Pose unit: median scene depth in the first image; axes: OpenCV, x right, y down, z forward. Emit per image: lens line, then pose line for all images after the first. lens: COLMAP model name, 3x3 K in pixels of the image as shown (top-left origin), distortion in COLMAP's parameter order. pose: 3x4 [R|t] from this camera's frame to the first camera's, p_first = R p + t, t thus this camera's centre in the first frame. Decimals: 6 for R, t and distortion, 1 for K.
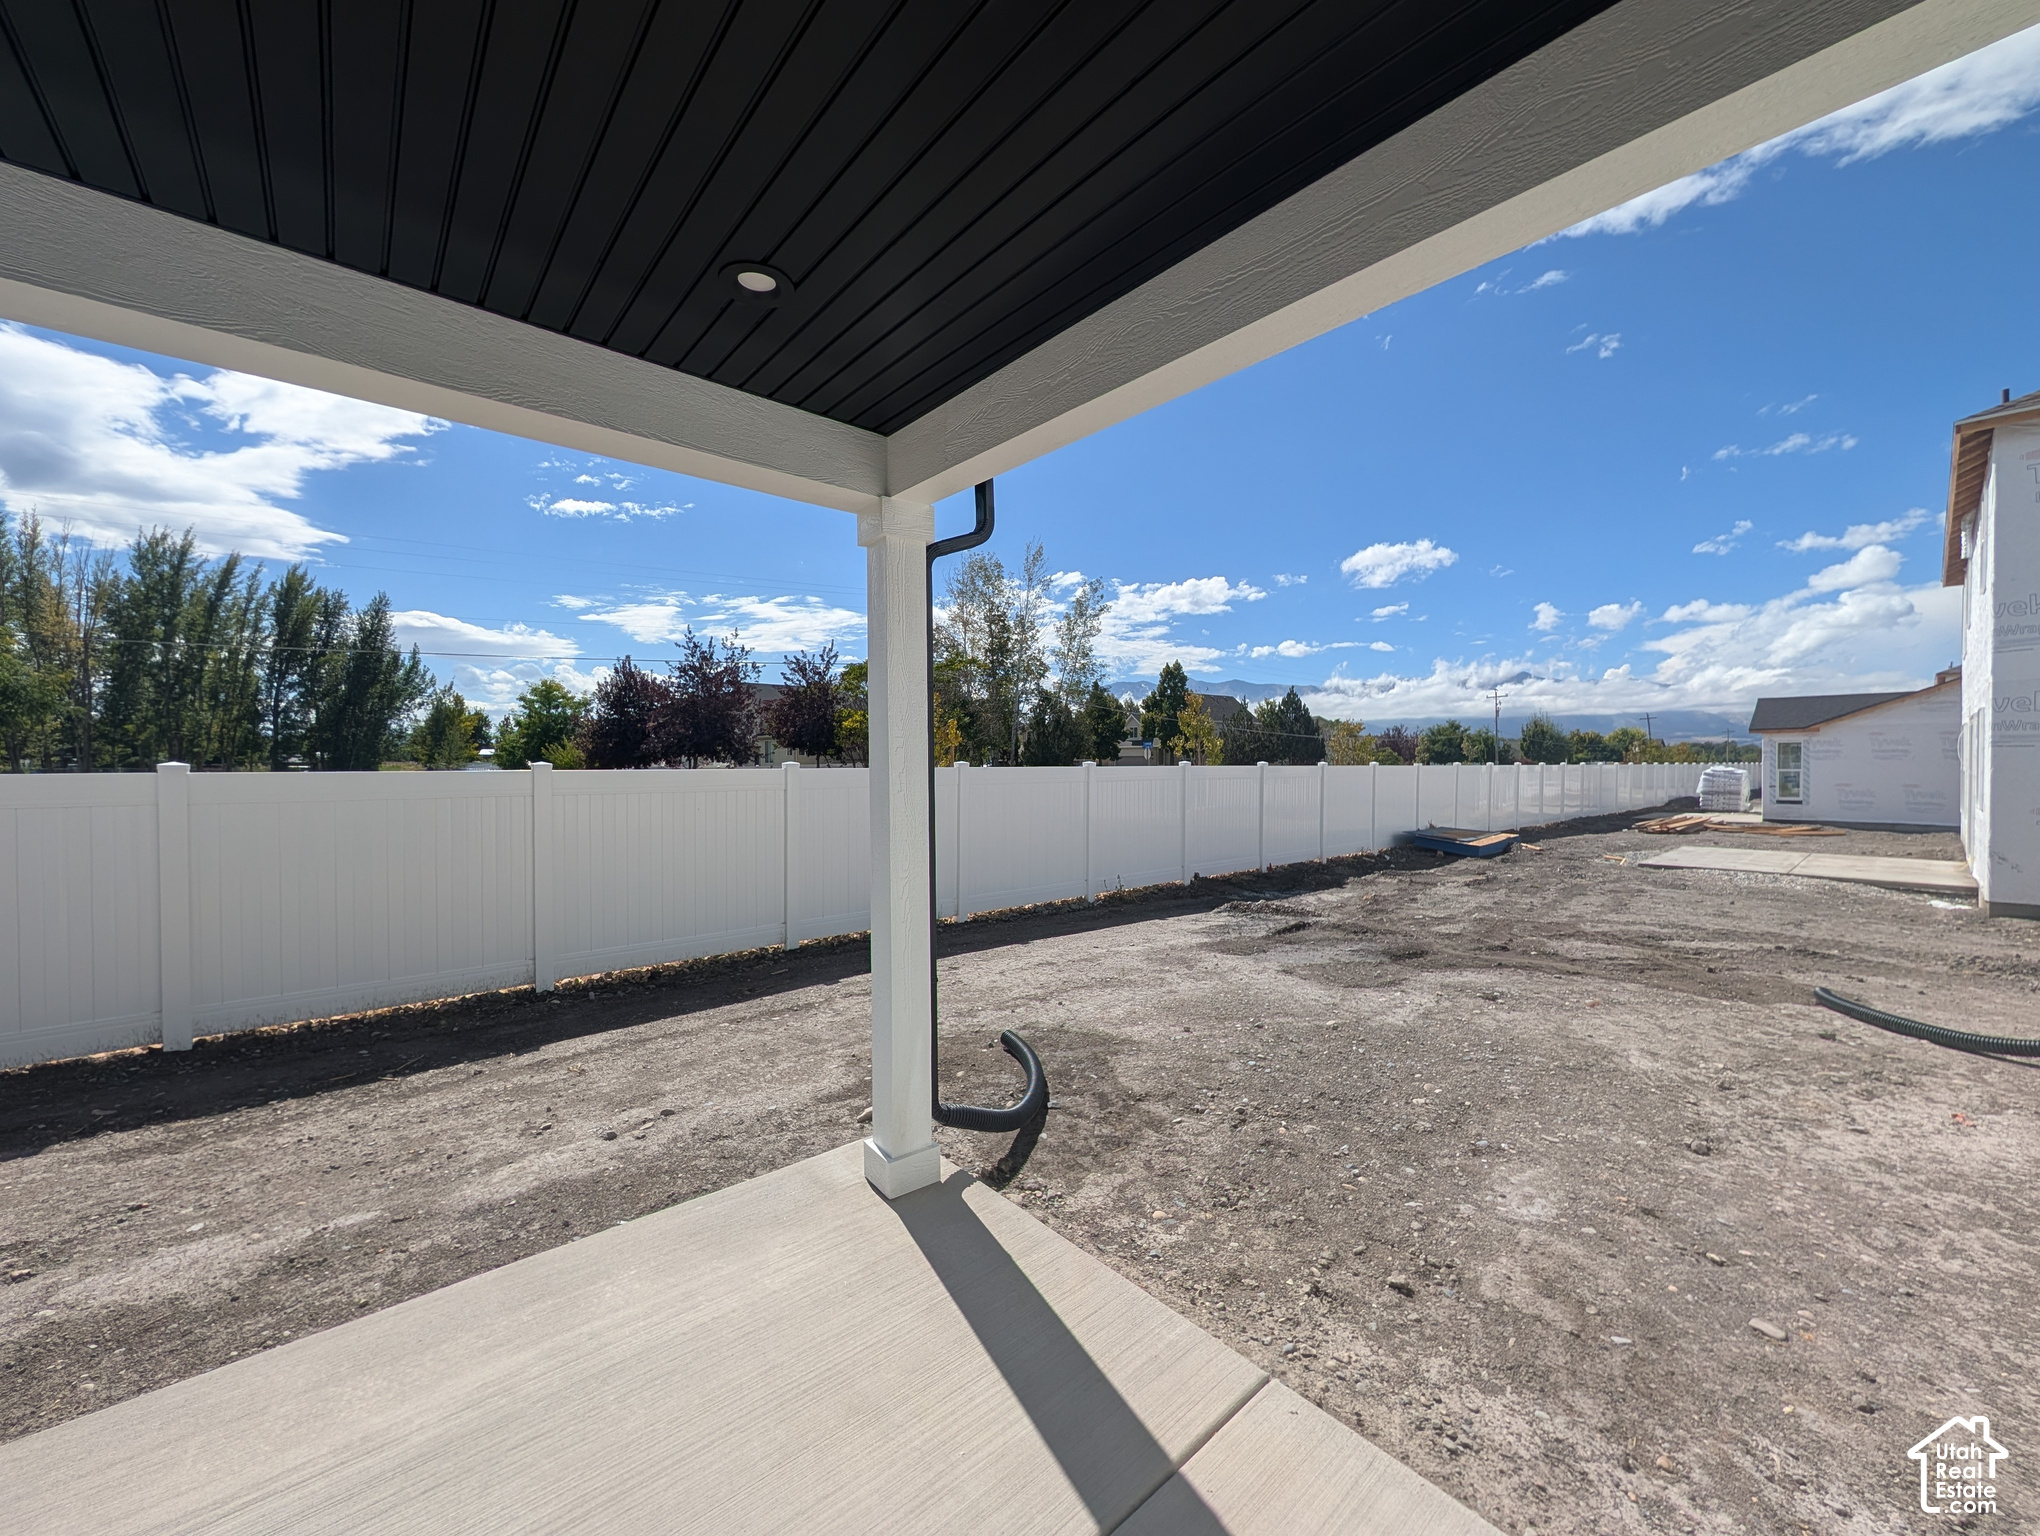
lens RADIAL K [[780.5, 0, 1019.4], [0, 780.5, 766.3], [0, 0, 1]] dist [-0.001423, 0.000332]
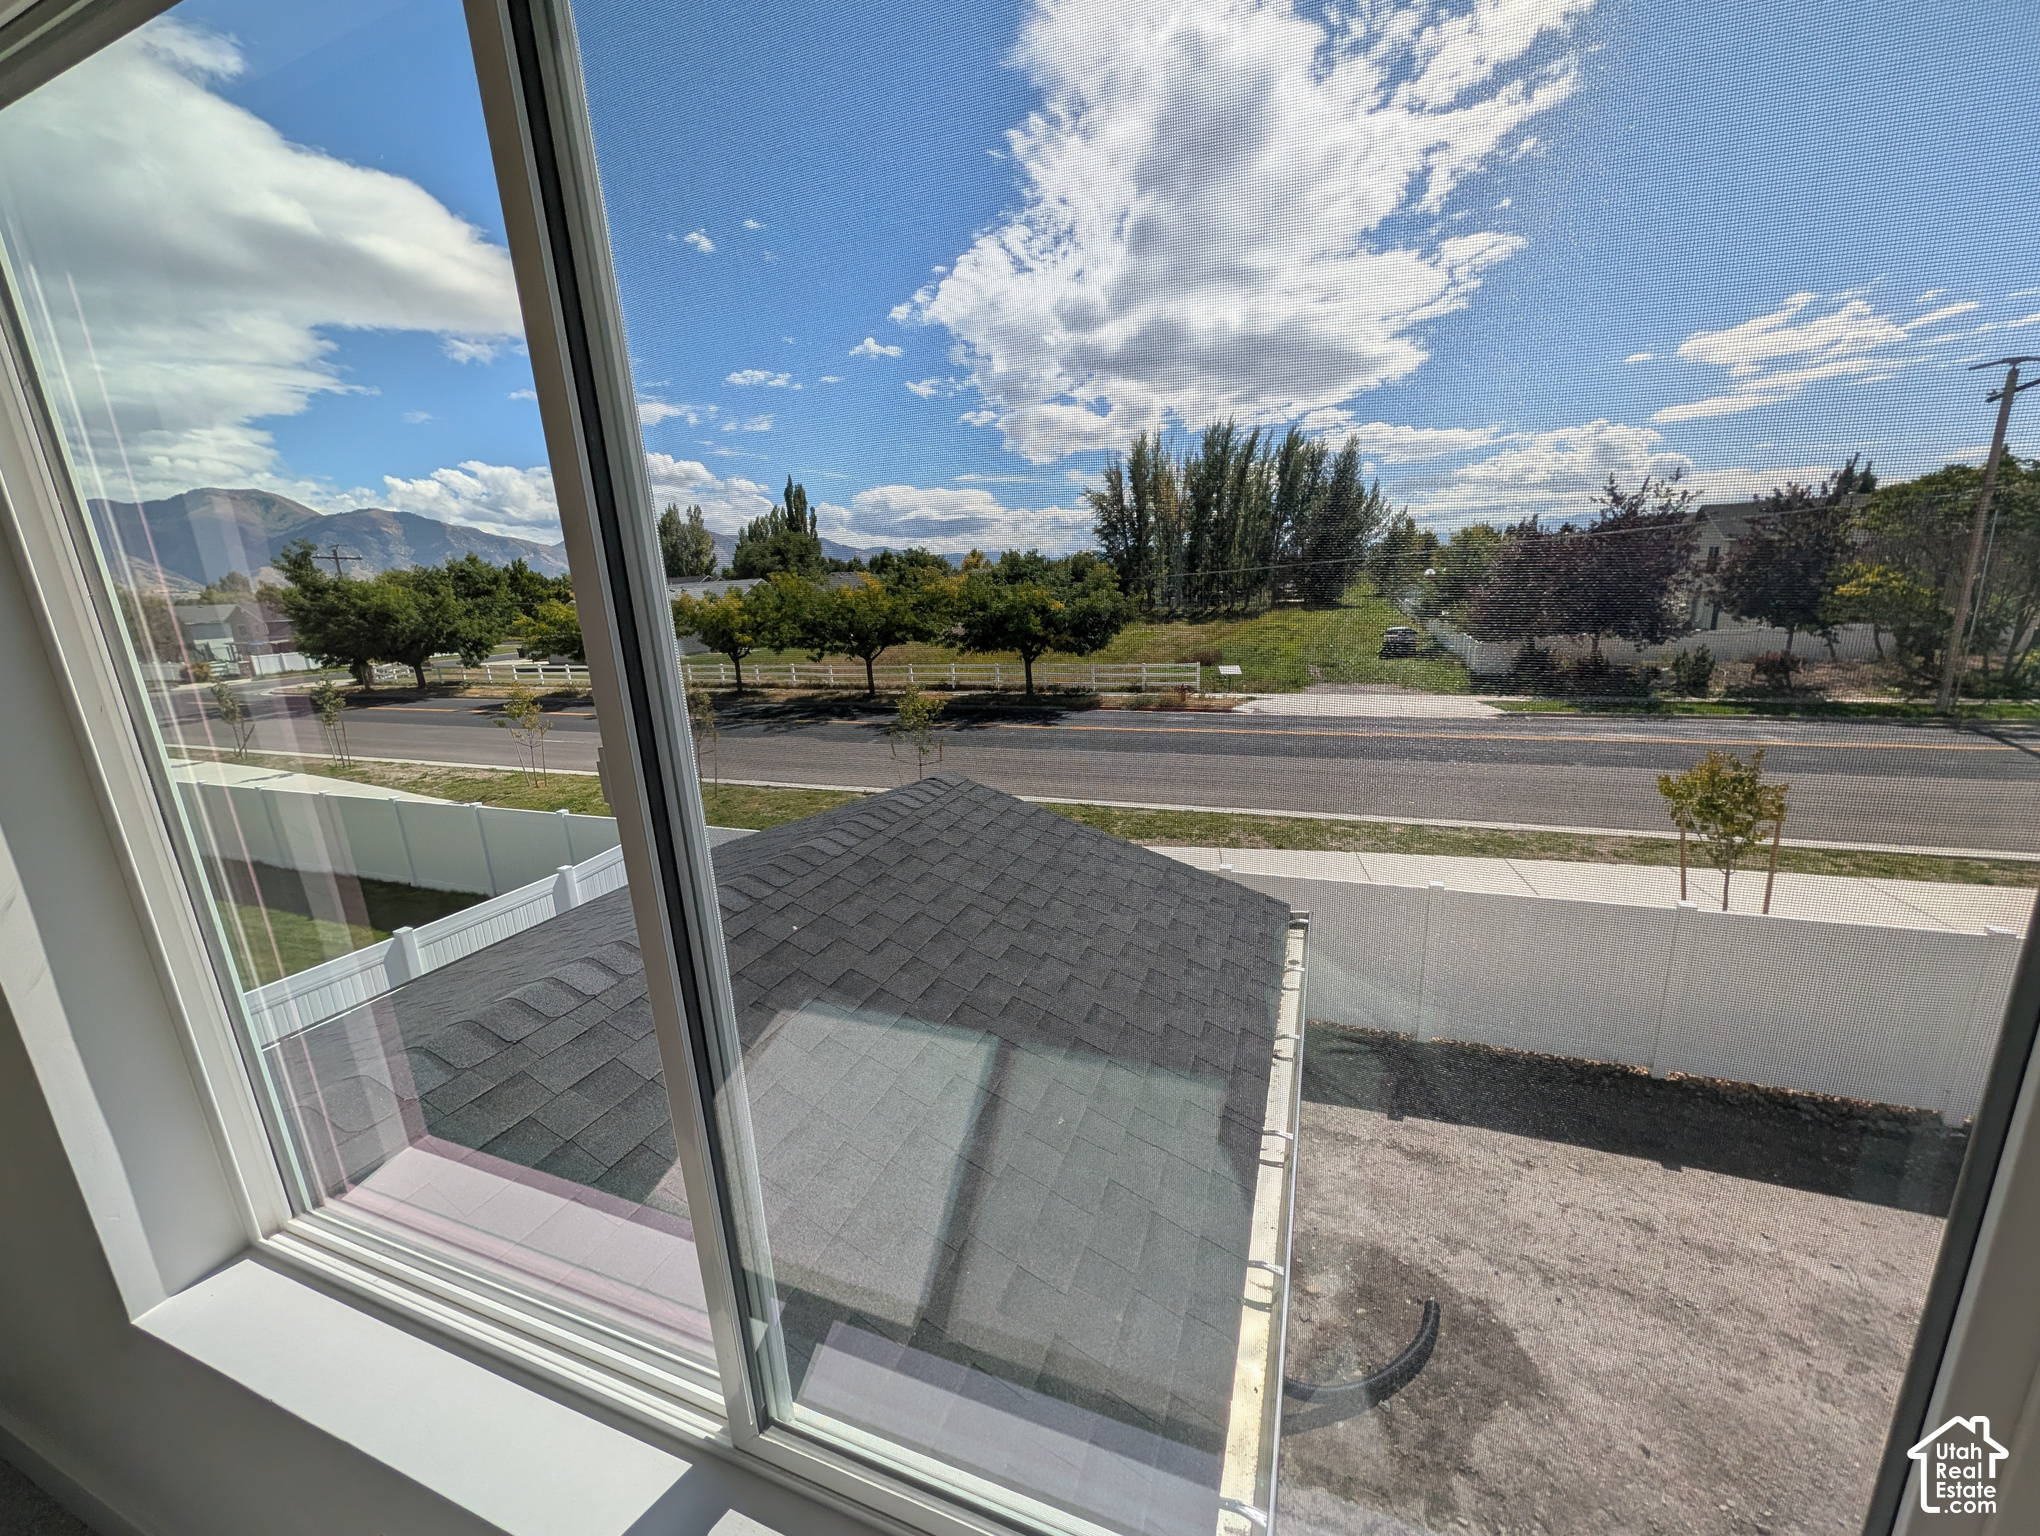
lens RADIAL K [[780.5, 0, 1025.8], [0, 780.5, 773.0], [0, 0, 1]] dist [-0.001423, 0.000332]
pose [[0.470265, 0.194843, -0.860748, 0.420392], [0.036438, 0.970205, 0.239528, -0.549443], [0.881773, -0.144005, 0.449154, 0.075314]]
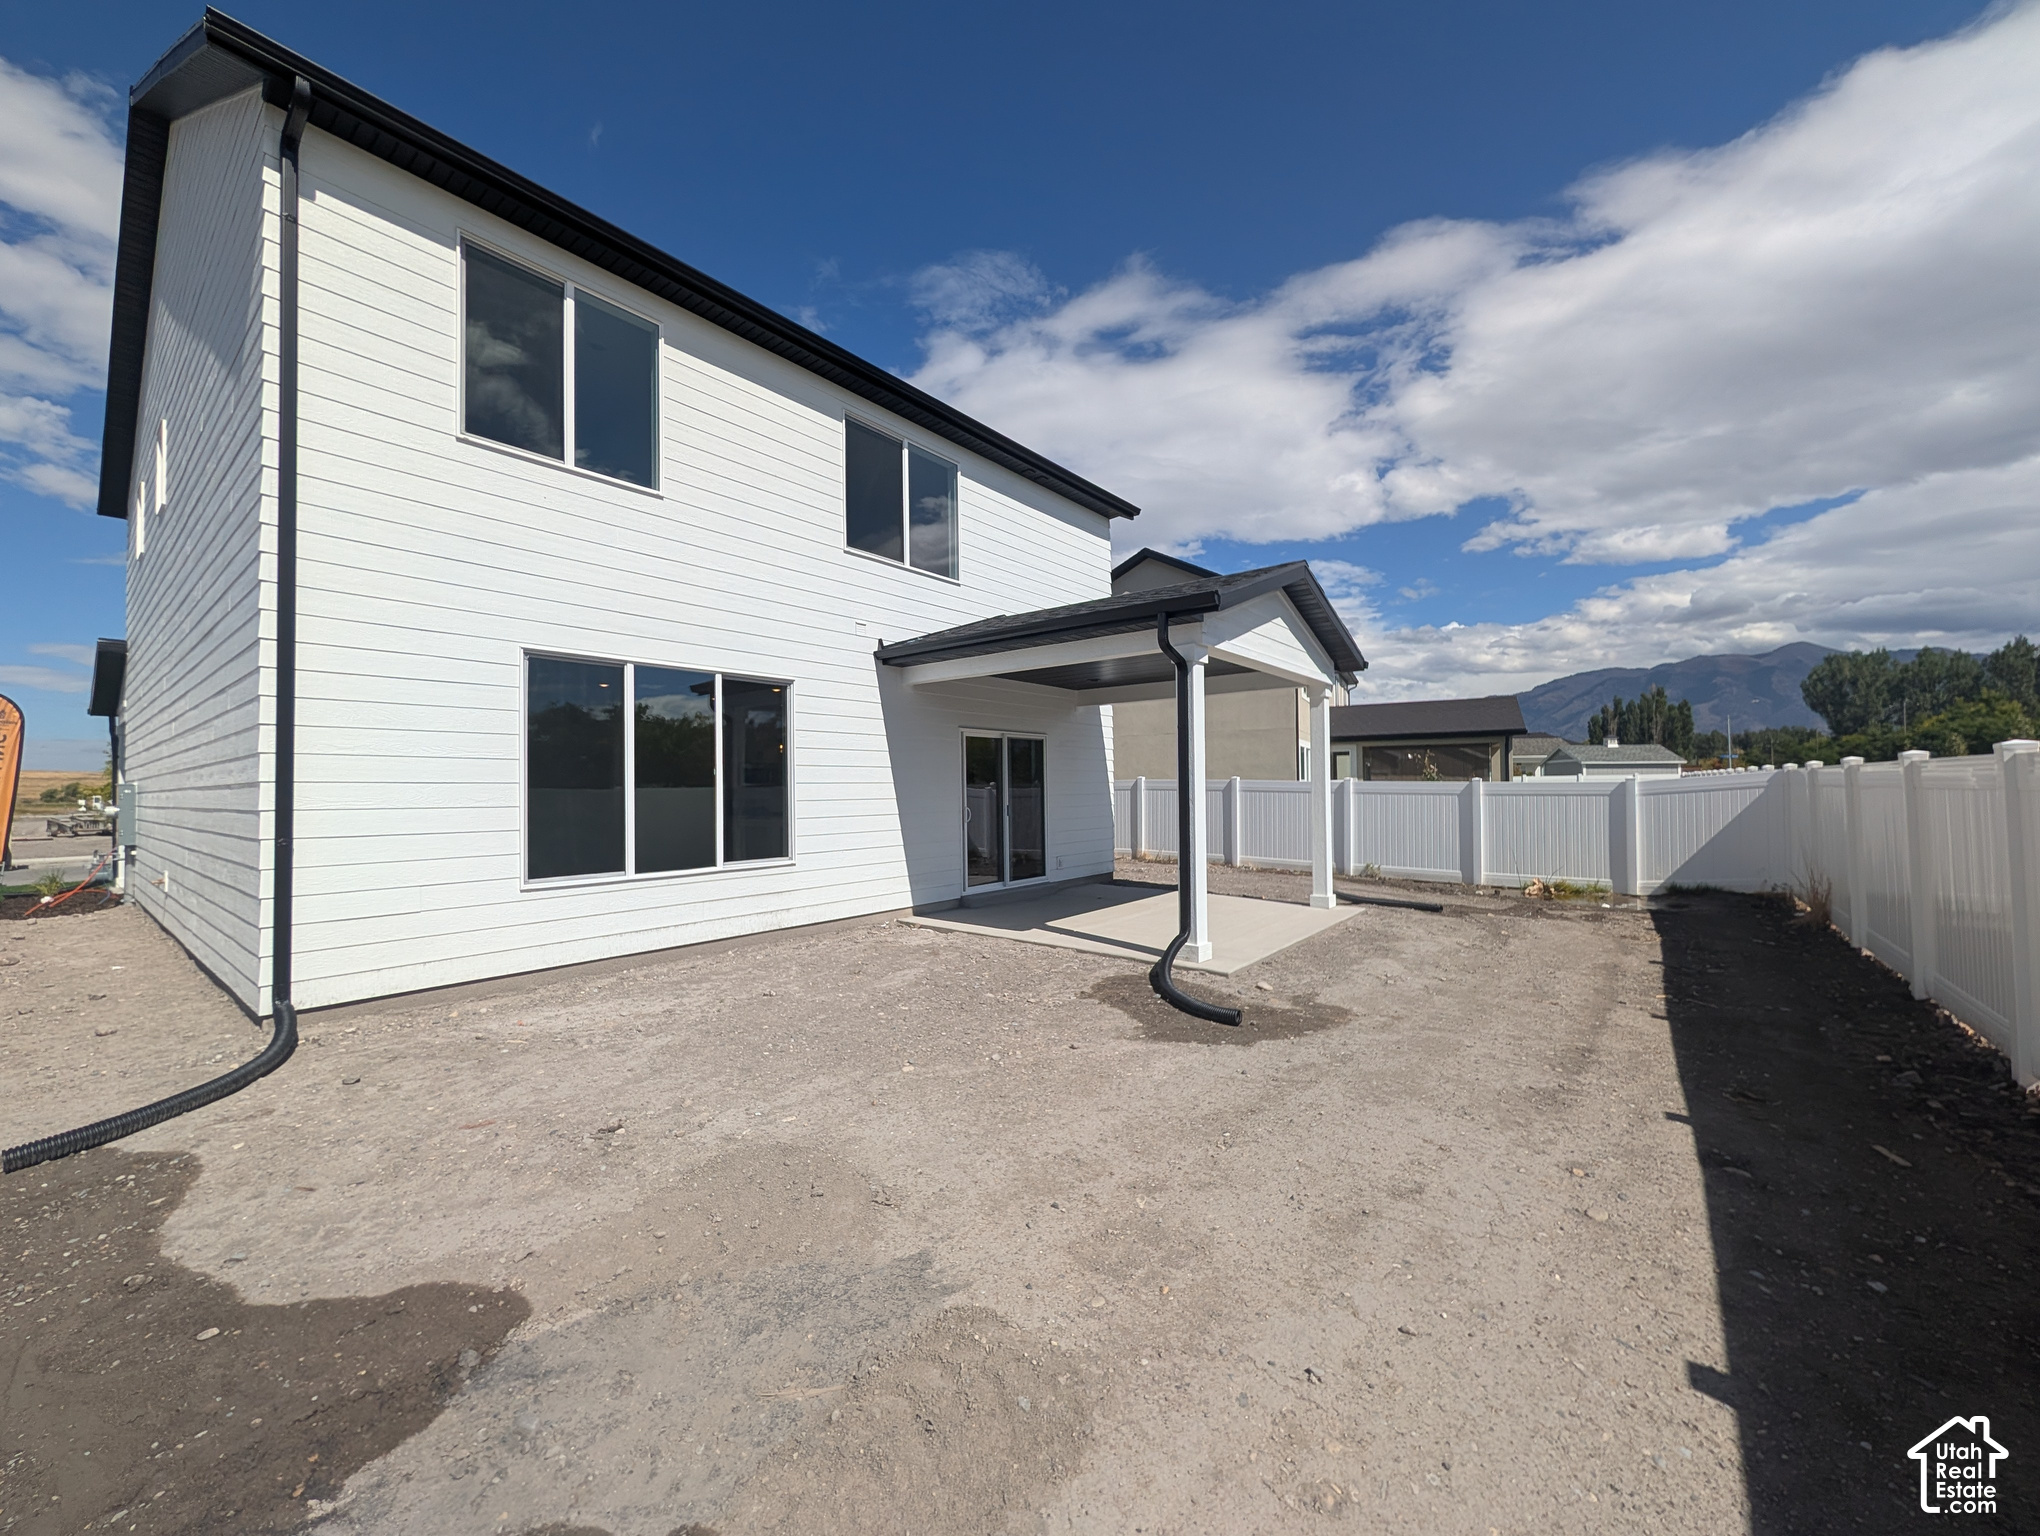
lens RADIAL K [[780.5, 0, 1020.7], [0, 780.5, 772.9], [0, 0, 1]] dist [-0.001423, 0.000332]
pose [[-0.981284, 0.009524, -0.192328, 0.380329], [0.012431, 0.999826, -0.013914, 0.022910], [0.192162, -0.016044, -0.981232, 1.598899]]
